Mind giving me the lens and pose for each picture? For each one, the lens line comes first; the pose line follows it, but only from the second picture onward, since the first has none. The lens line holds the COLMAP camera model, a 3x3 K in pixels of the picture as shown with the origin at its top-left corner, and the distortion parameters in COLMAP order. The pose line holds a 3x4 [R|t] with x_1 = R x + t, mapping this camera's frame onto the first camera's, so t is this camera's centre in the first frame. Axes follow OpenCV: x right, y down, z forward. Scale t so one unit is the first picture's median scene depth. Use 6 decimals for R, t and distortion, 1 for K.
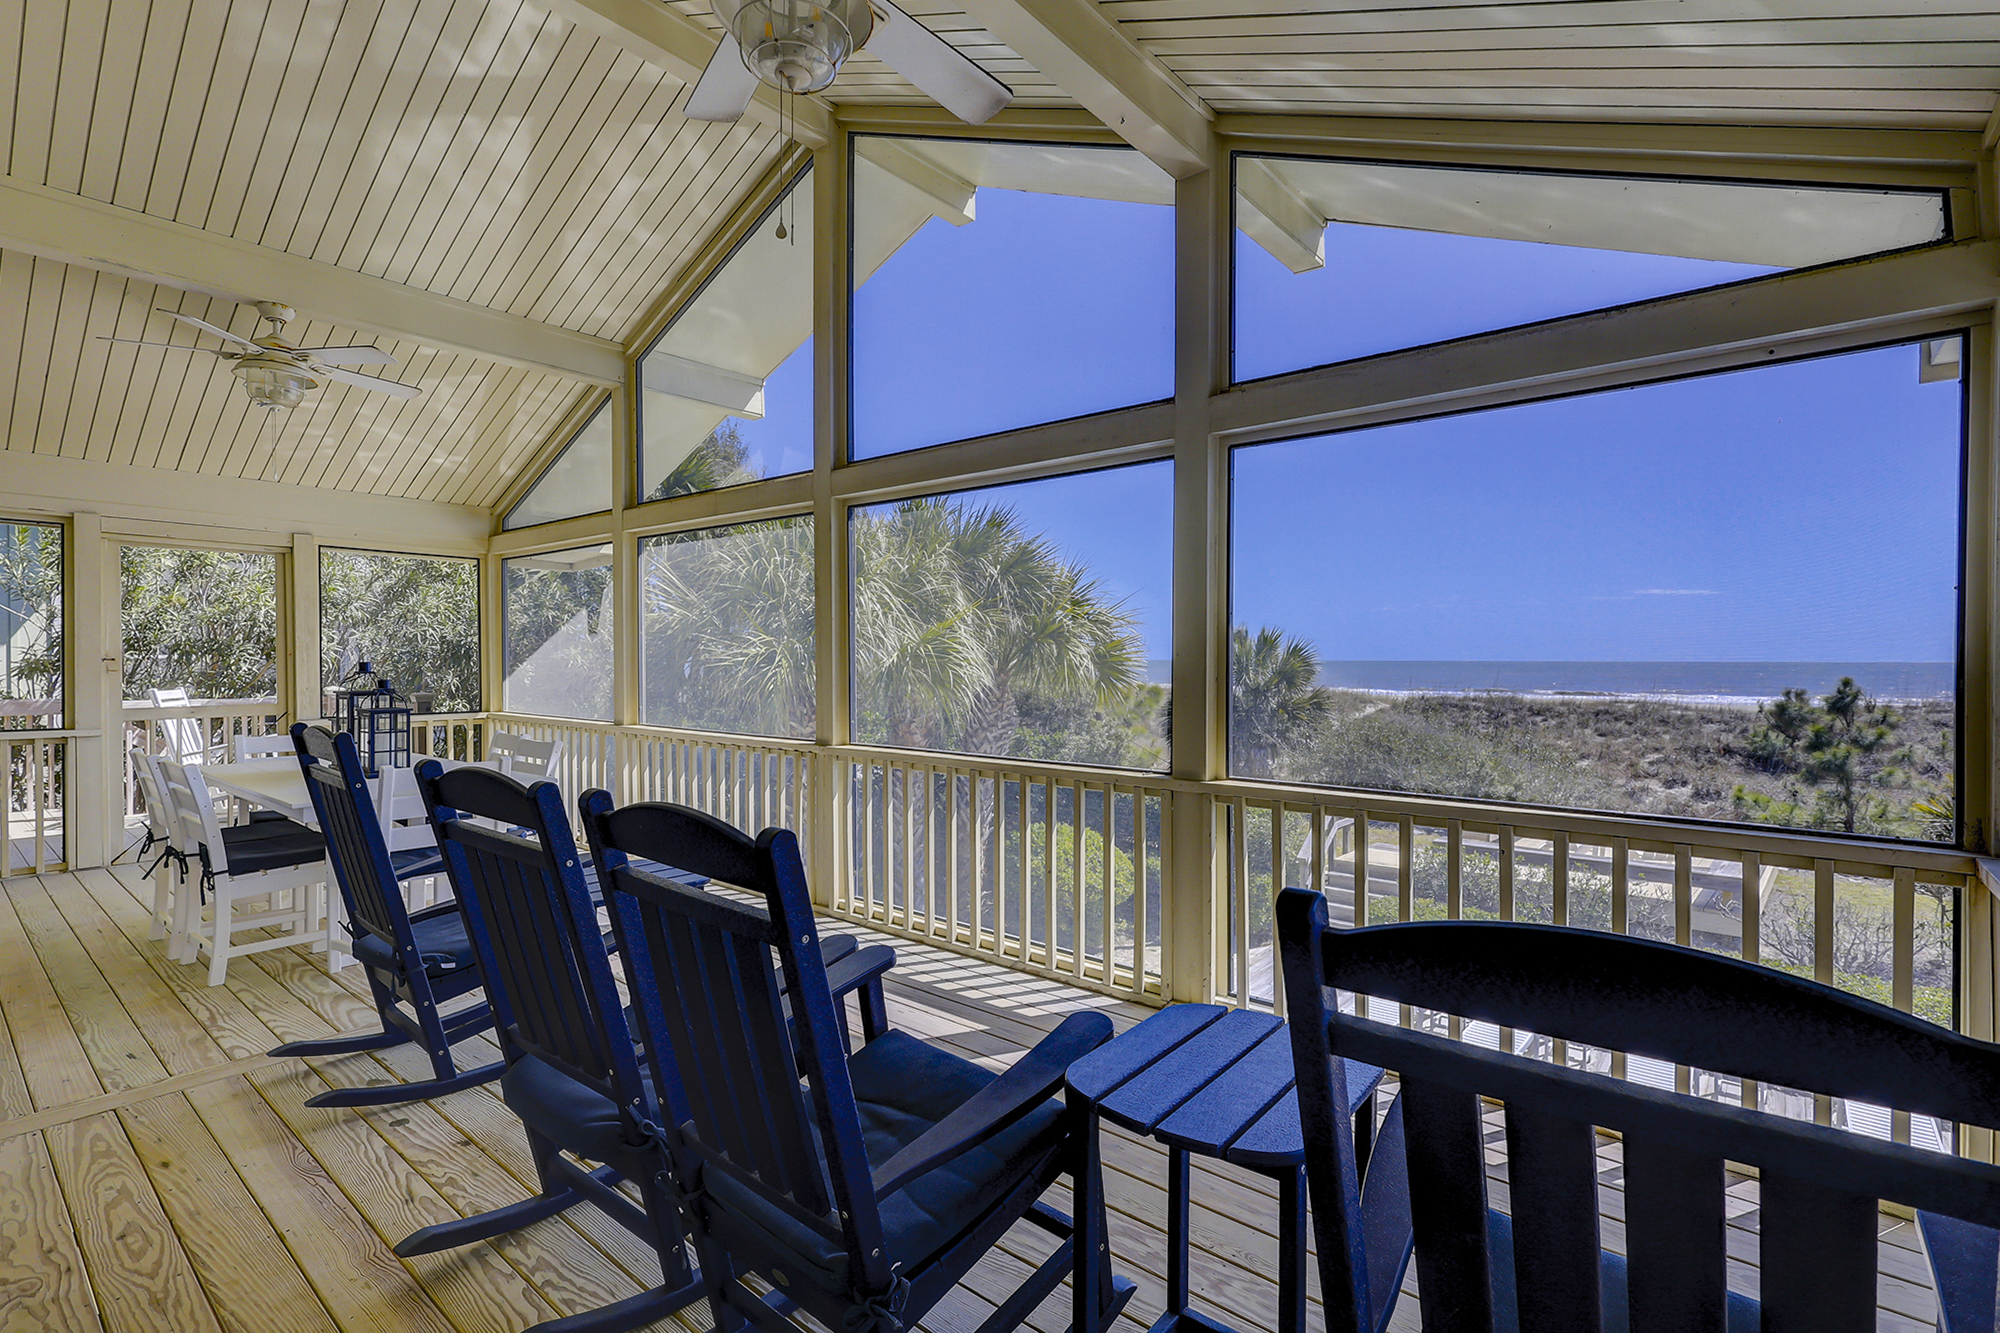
lens RADIAL K [[909.9, 0, 1000.0], [0, 909.9, 666.5], [0, 0, 1]] dist [0.004014, -0.000275]
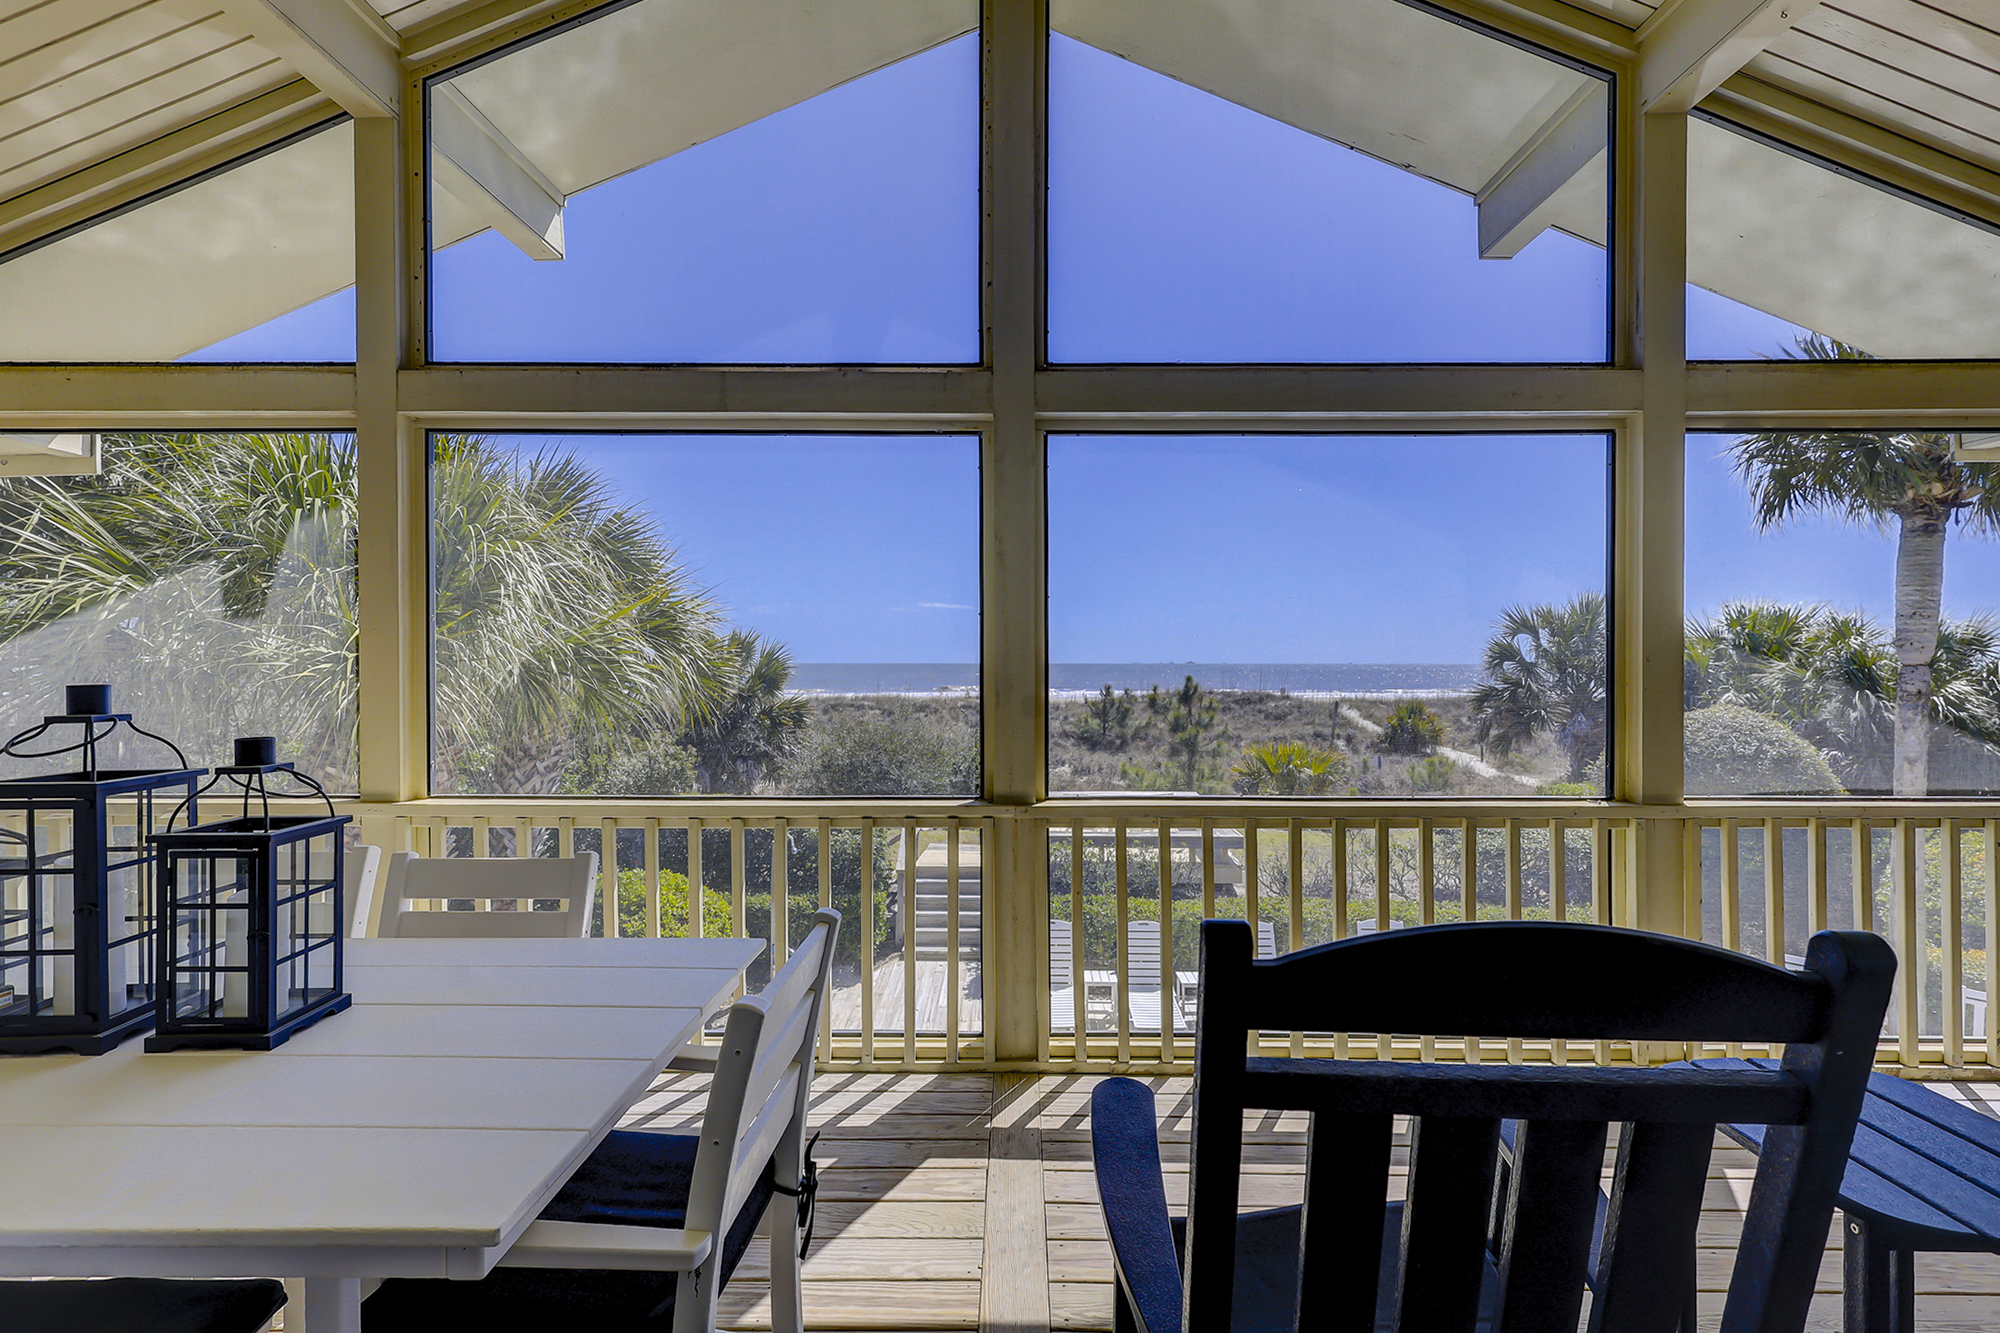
lens RADIAL K [[931.3, 0, 995.6], [0, 931.3, 665.4], [0, 0, 1]] dist [0.005935, 0.000713]
pose [[0.775241, -0.004146, 0.631652, -0.273285], [0.006659, 0.999977, -0.001610, -0.004074], [-0.631631, 0.005454, 0.775250, 0.227135]]
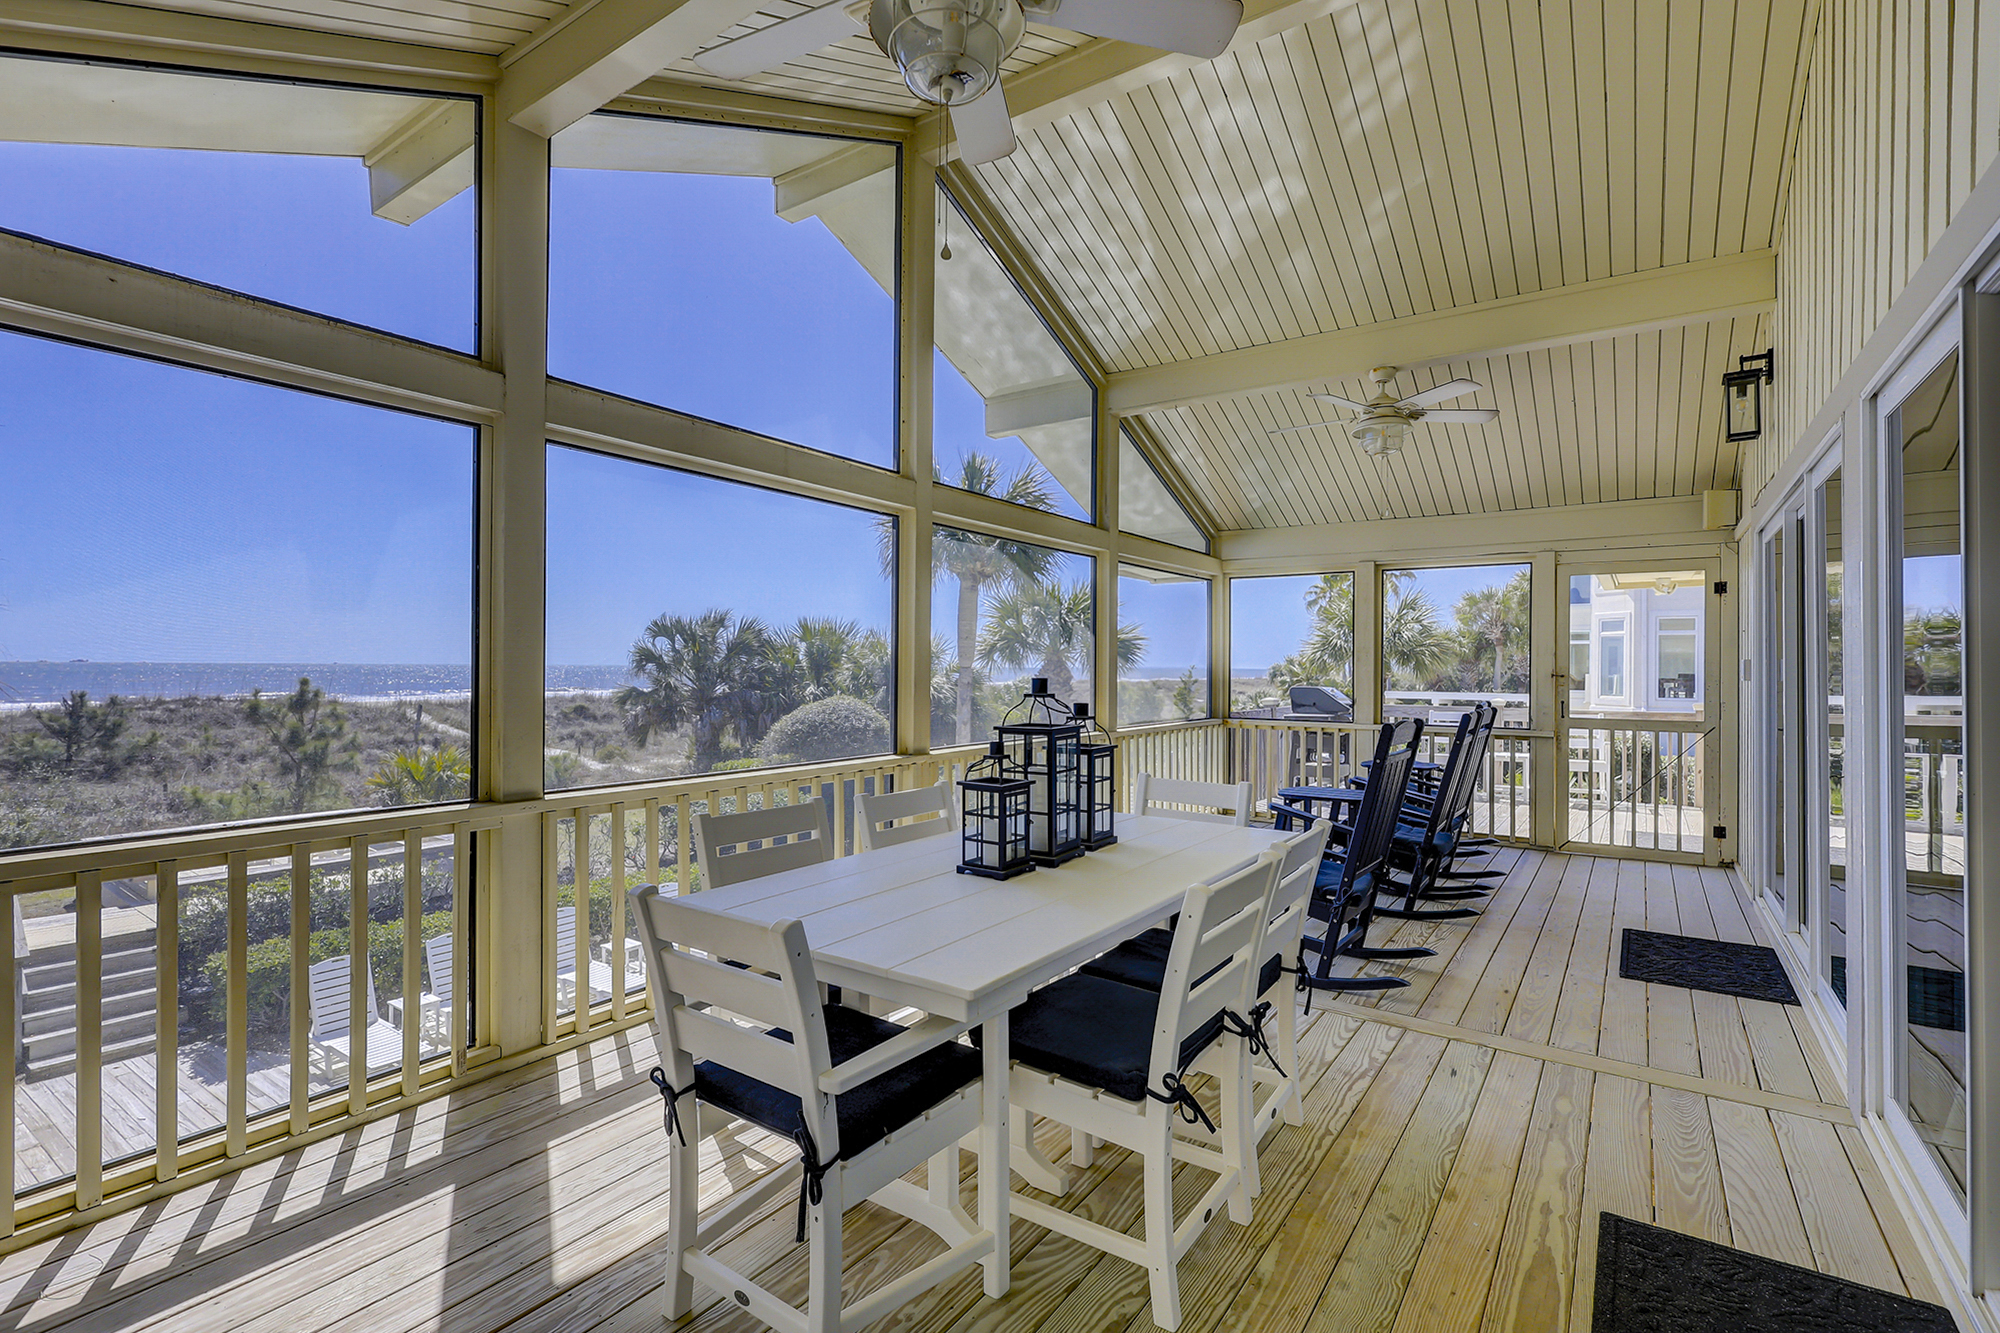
lens RADIAL K [[931.3, 0, 995.6], [0, 931.3, 665.4], [0, 0, 1]] dist [0.005935, 0.000713]
pose [[-0.087038, -0.002311, 0.996202, -0.542202], [0.002396, 0.999994, 0.002529, -0.006479], [-0.996202, 0.002607, -0.087032, 0.447234]]
